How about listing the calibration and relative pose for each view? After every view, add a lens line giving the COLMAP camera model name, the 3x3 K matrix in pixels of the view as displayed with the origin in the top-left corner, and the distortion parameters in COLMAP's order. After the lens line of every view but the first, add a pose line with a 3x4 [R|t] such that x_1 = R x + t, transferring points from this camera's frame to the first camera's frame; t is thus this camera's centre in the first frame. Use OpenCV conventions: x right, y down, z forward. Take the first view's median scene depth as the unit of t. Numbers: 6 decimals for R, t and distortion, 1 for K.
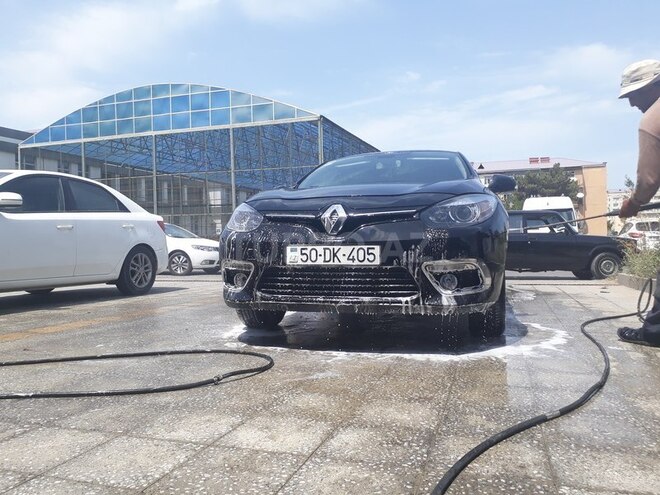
lens RADIAL K [[553.2, 0, 329.8], [0, 553.2, 242.2], [0, 0, 1]] dist [0.016793, -0.045280]
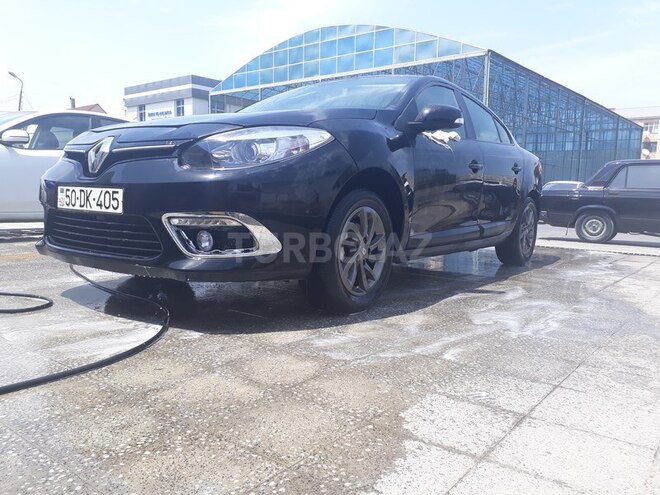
lens RADIAL K [[553.2, 0, 321.0], [0, 553.2, 246.9], [0, 0, 1]] dist [0.016793, -0.045280]
pose [[0.932805, 0.073978, -0.352708, 0.624443], [-0.036772, 0.993134, 0.111050, -0.010273], [0.358502, -0.090618, 0.929121, 0.343471]]
